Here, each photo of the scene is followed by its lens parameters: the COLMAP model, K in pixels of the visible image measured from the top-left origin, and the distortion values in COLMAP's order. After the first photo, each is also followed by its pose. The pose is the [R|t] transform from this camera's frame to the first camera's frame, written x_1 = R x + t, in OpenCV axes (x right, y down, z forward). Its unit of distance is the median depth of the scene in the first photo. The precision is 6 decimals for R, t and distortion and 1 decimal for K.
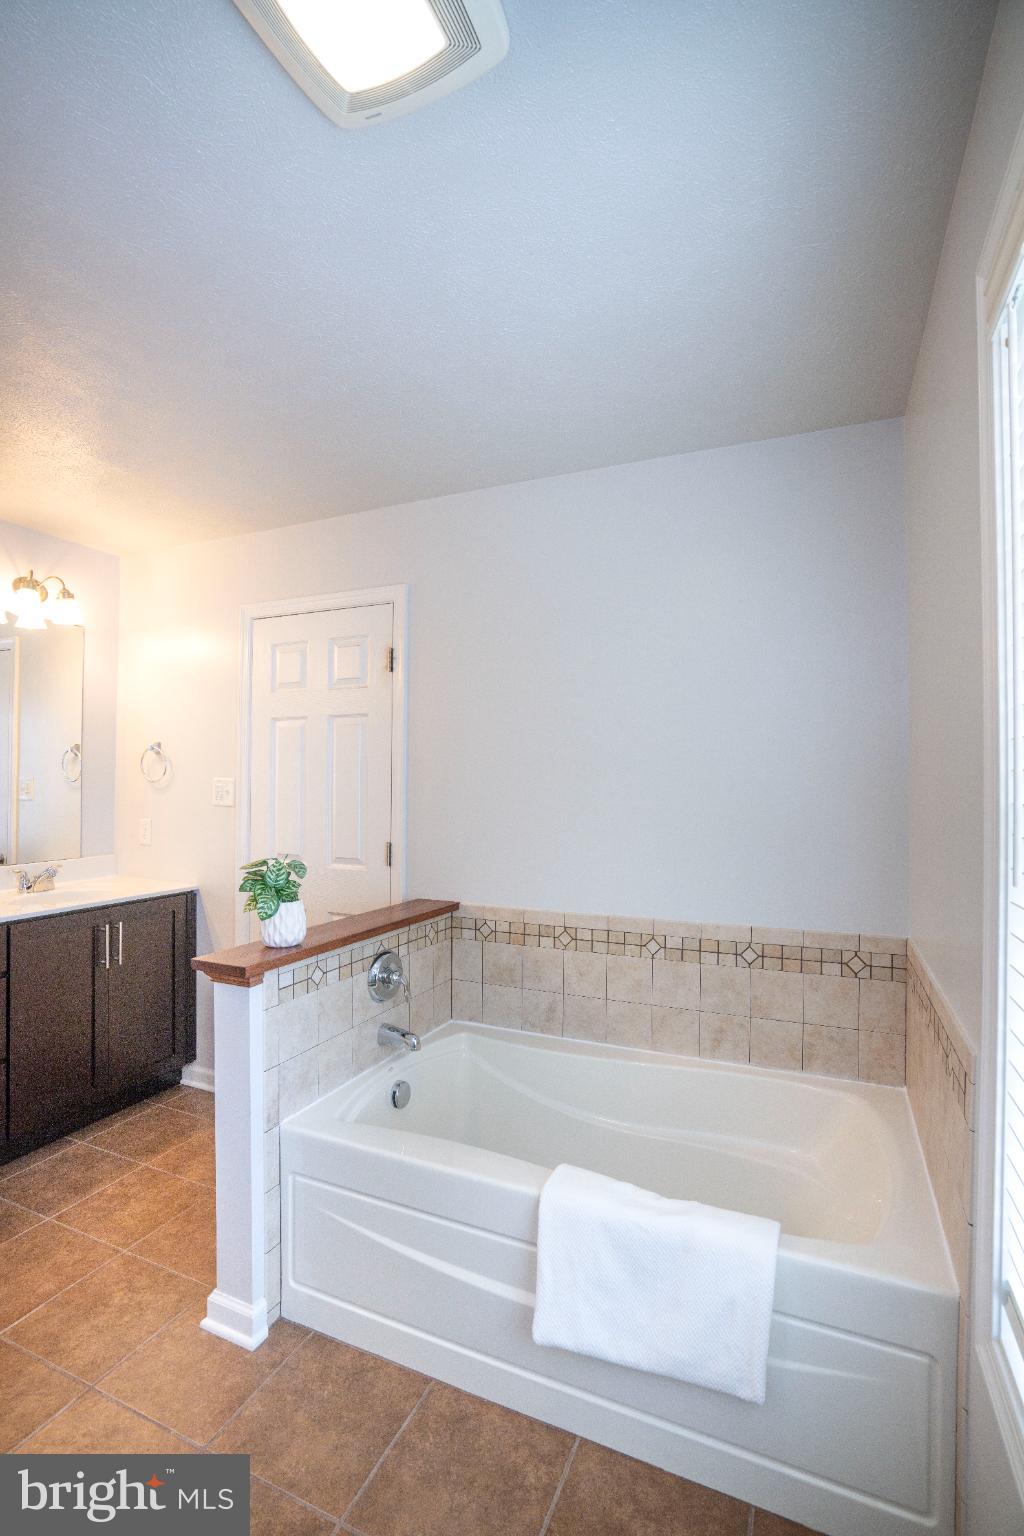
lens RADIAL K [[715.6, 0, 513.6], [0, 715.6, 767.8], [0, 0, 1]] dist [-0.056009, 0.021074]
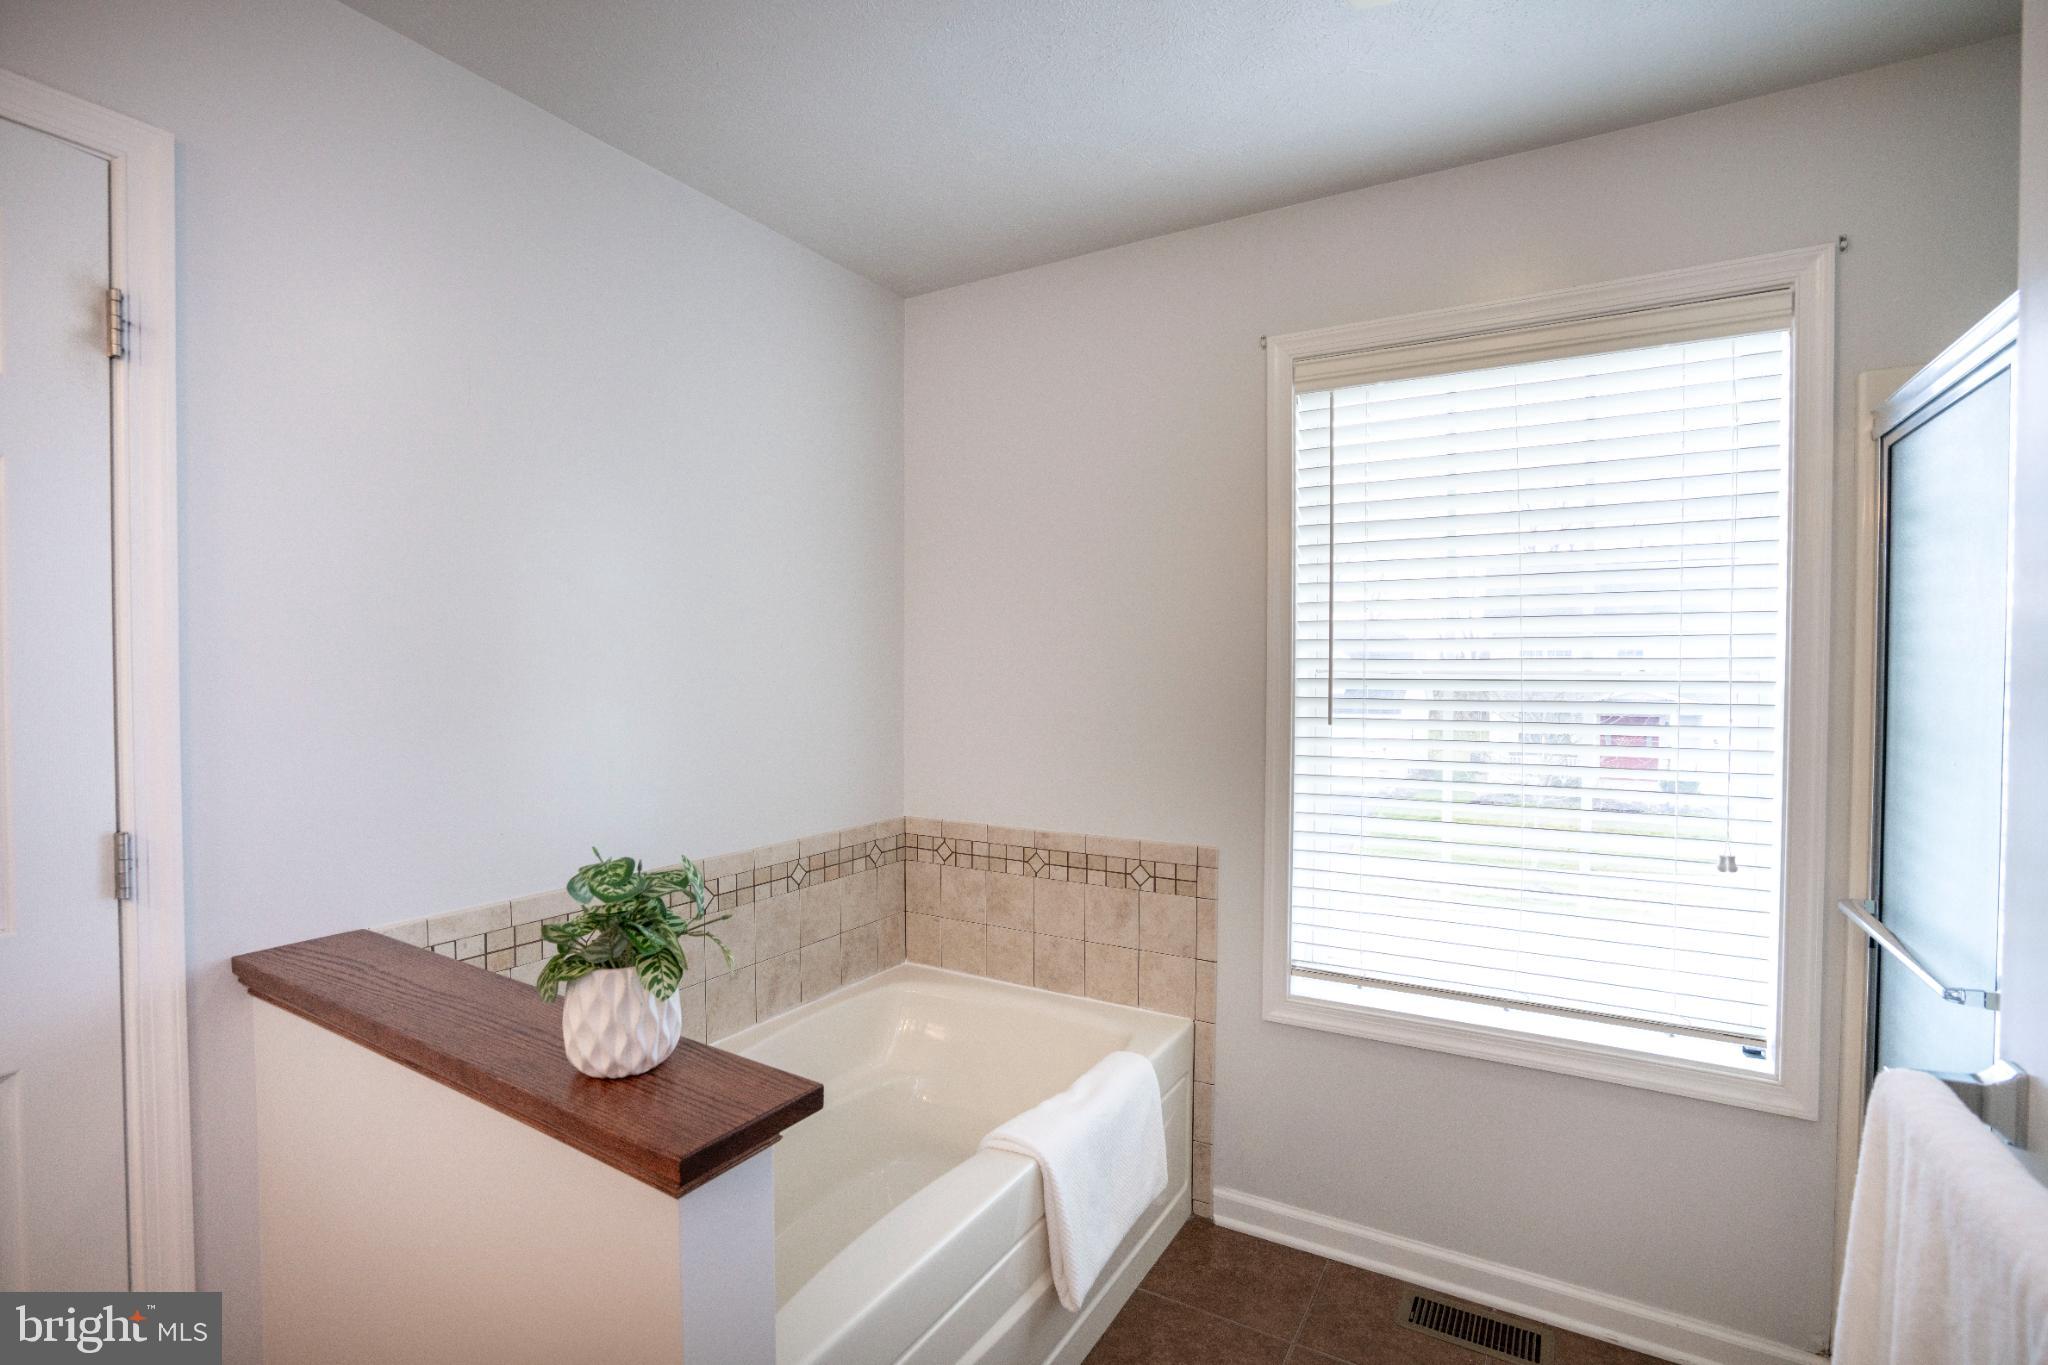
lens RADIAL K [[954.1, 0, 1026.1], [0, 954.1, 684.0], [0, 0, 1]] dist [-0.056009, 0.021074]
pose [[0.116039, -0.024883, 0.992933, -0.758831], [-0.019113, 0.999445, 0.027279, 0.008940], [-0.993061, -0.022144, 0.115499, 0.642777]]
